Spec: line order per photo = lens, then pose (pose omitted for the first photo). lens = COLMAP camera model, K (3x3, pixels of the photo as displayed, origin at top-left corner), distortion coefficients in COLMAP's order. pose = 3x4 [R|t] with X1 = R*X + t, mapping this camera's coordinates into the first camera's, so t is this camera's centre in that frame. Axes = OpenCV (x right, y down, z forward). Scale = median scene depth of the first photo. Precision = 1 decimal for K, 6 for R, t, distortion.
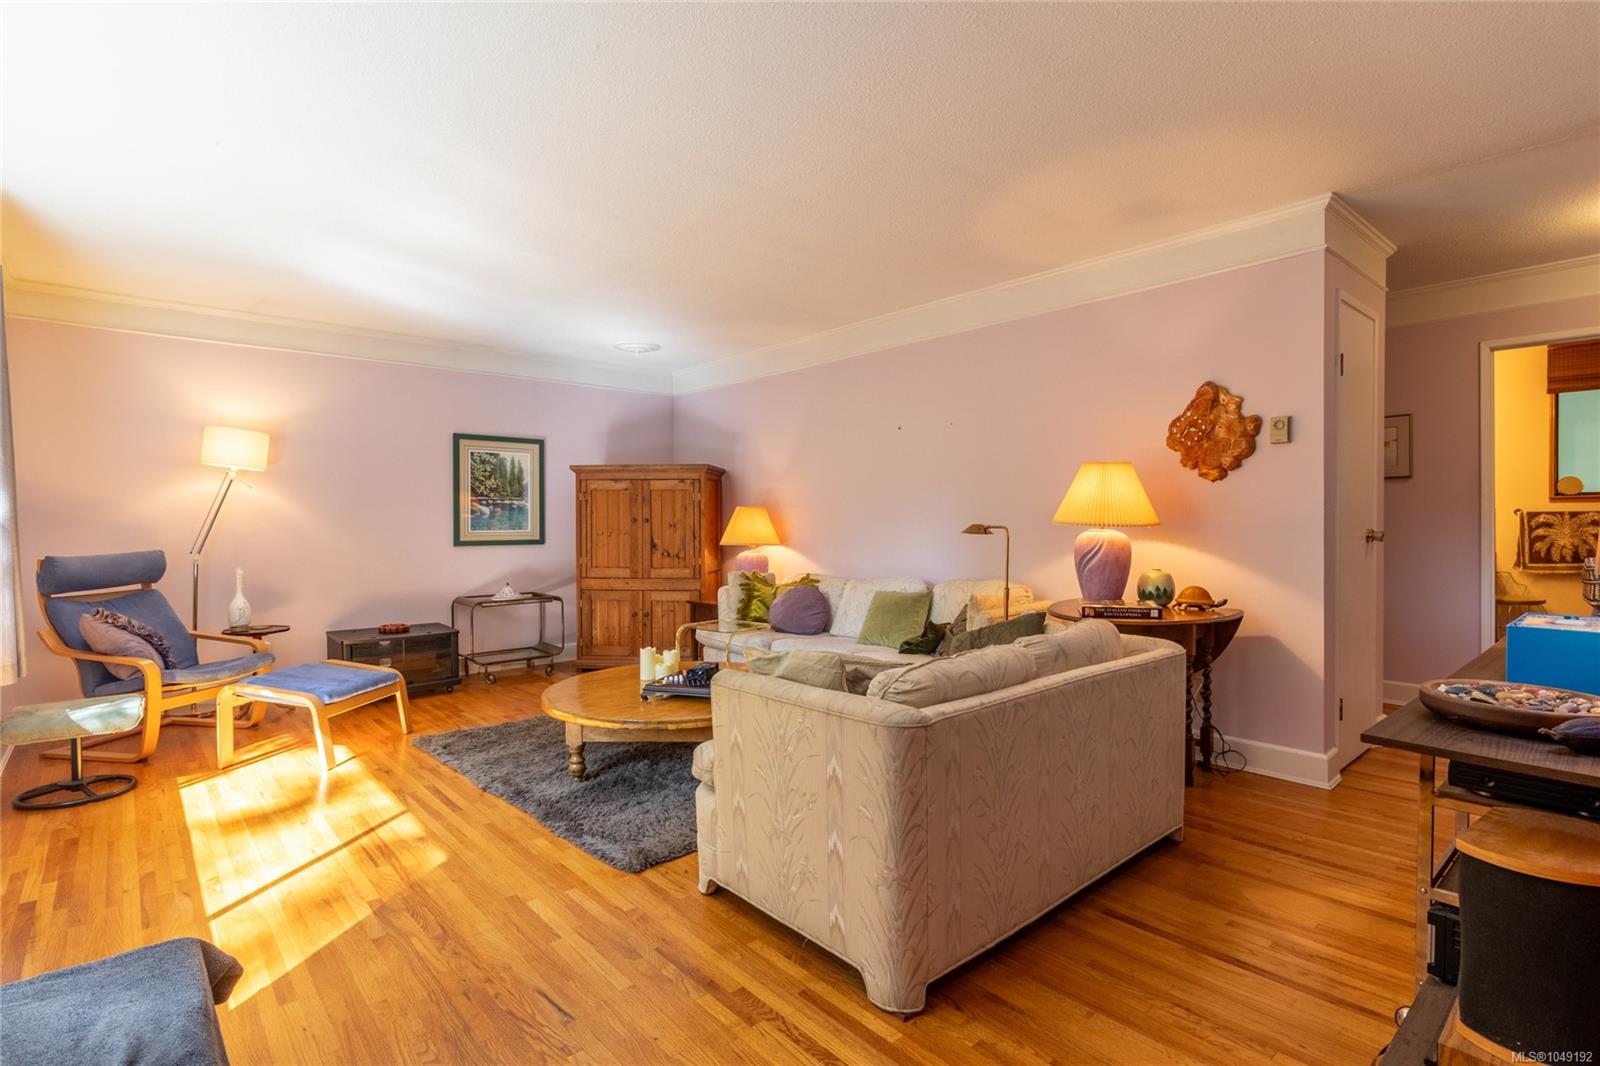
lens RADIAL K [[780.8, 0, 809.5], [0, 780.8, 525.5], [0, 0, 1]] dist [0.001216, 0.000809]
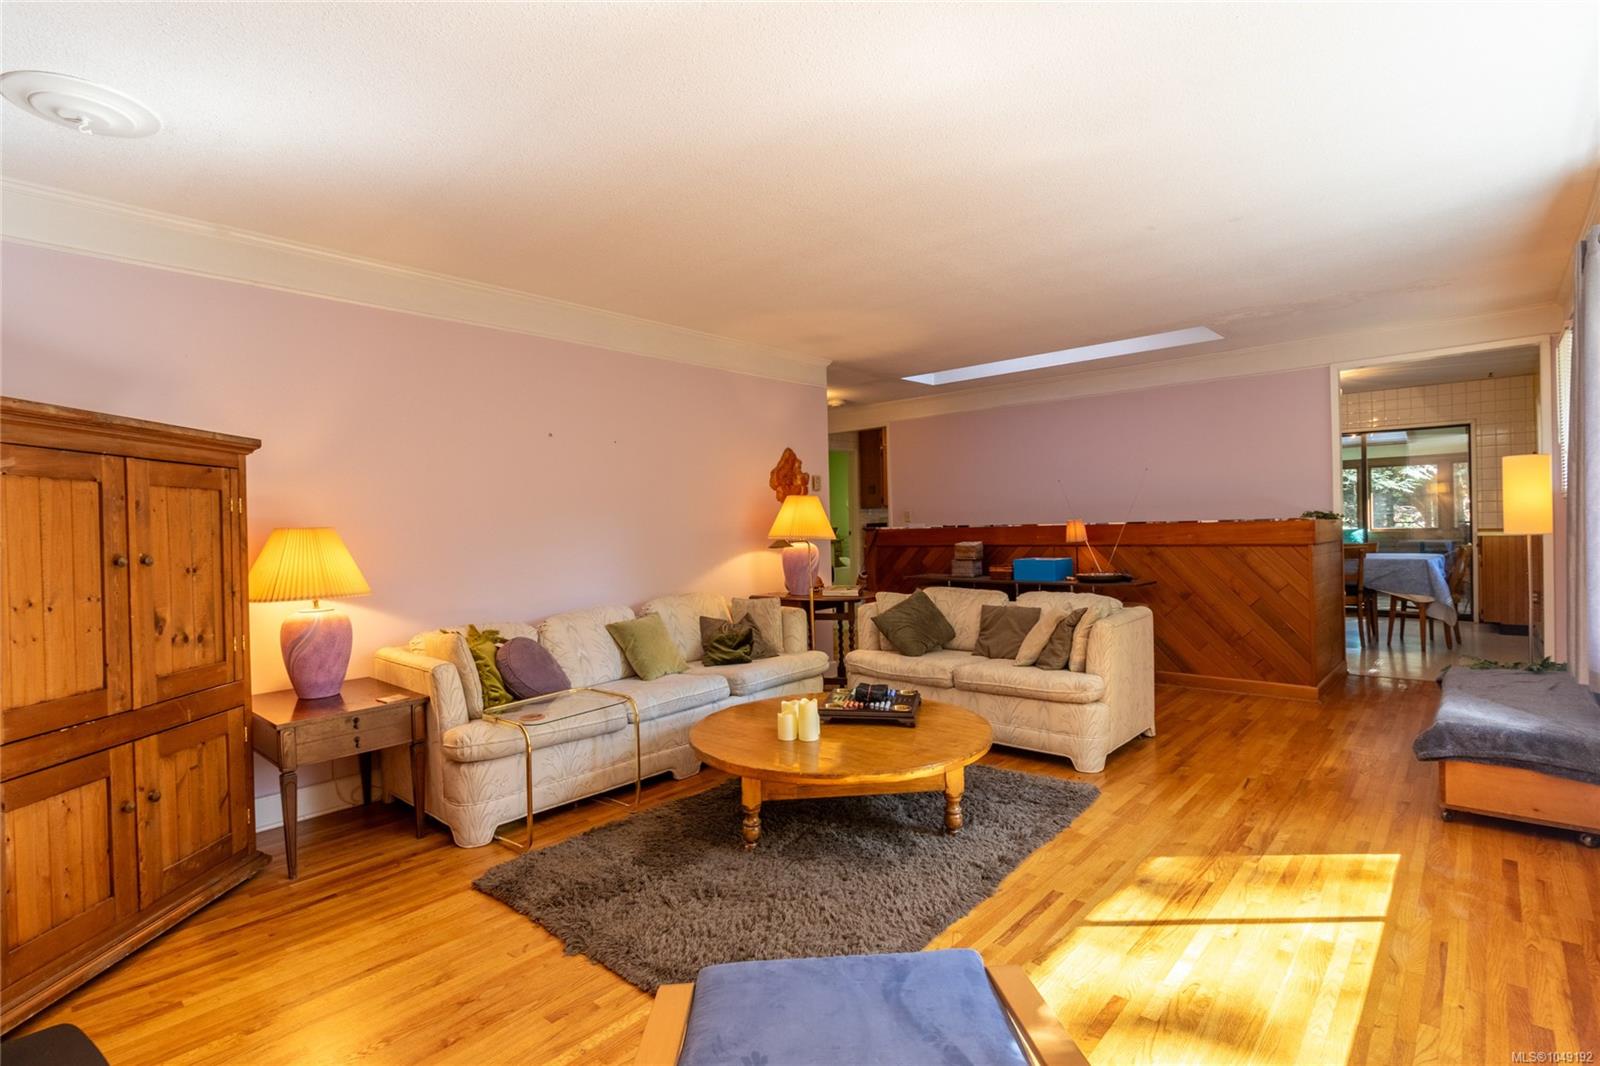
lens RADIAL K [[769.8, 0, 802.4], [0, 769.8, 526.0], [0, 0, 1]] dist [-0.001982, -0.000518]
pose [[-0.118867, 0.007788, 0.992880, -0.652065], [0.034407, 0.999401, -0.003720, -0.011453], [-0.992314, 0.033720, -0.119063, 0.721732]]
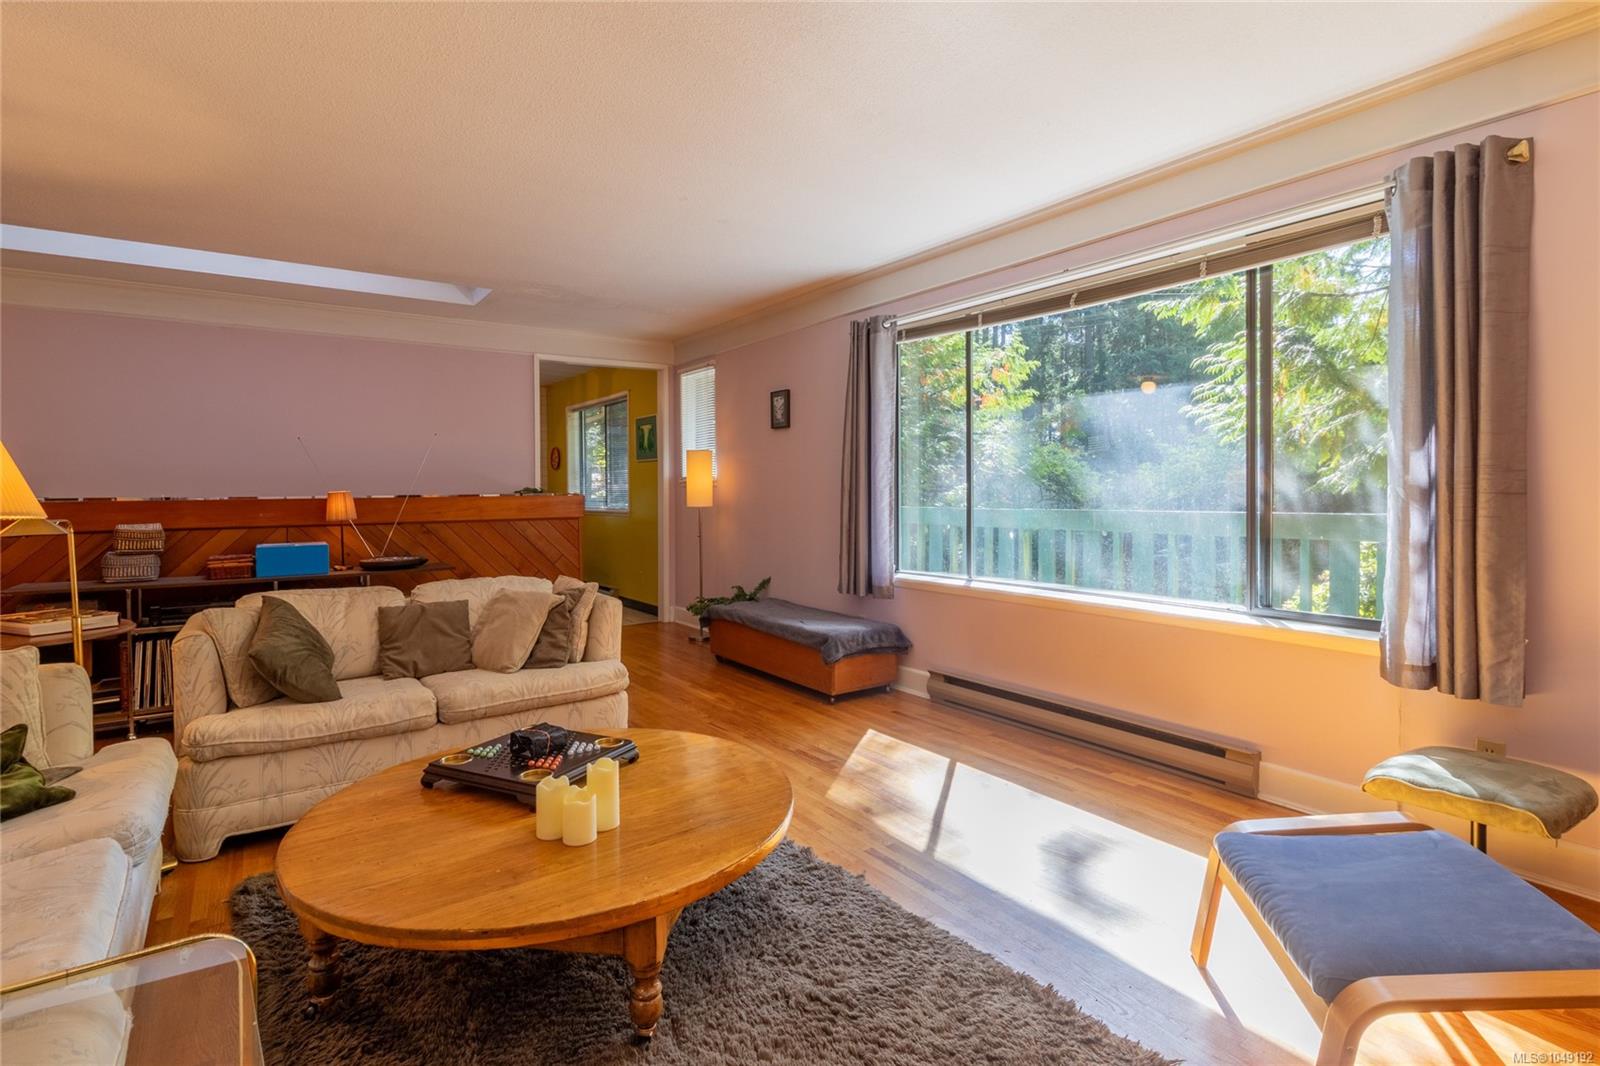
lens RADIAL K [[781.9, 0, 820.2], [0, 781.9, 495.8], [0, 0, 1]] dist [-0.000706, -0.000210]
pose [[-0.995212, 0.013963, 0.096736, -0.260101], [0.015359, 0.999788, 0.013704, -0.009825], [-0.096524, 0.015124, -0.995216, 0.974300]]
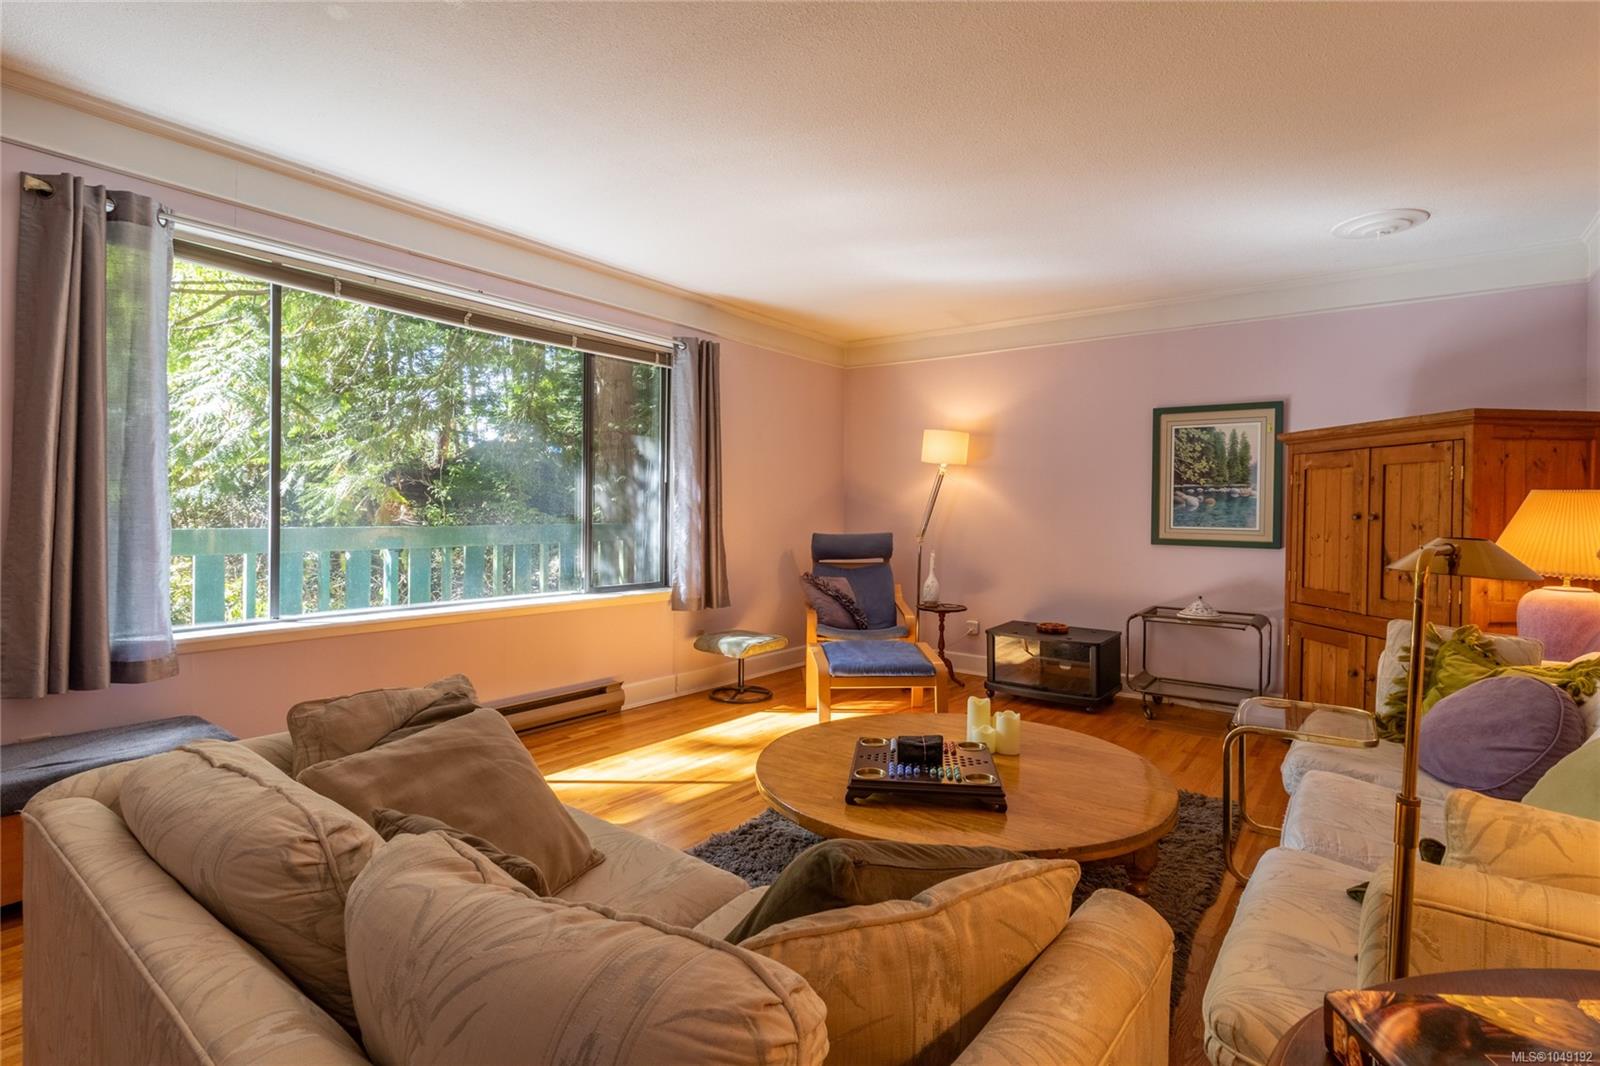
lens RADIAL K [[769.8, 0, 802.4], [0, 769.8, 526.0], [0, 0, 1]] dist [-0.001982, -0.000518]
pose [[0.192795, 0.026832, -0.980872, 0.277079], [-0.019796, 0.999529, 0.023451, -0.004977], [0.981039, 0.014896, 0.193235, 0.474135]]
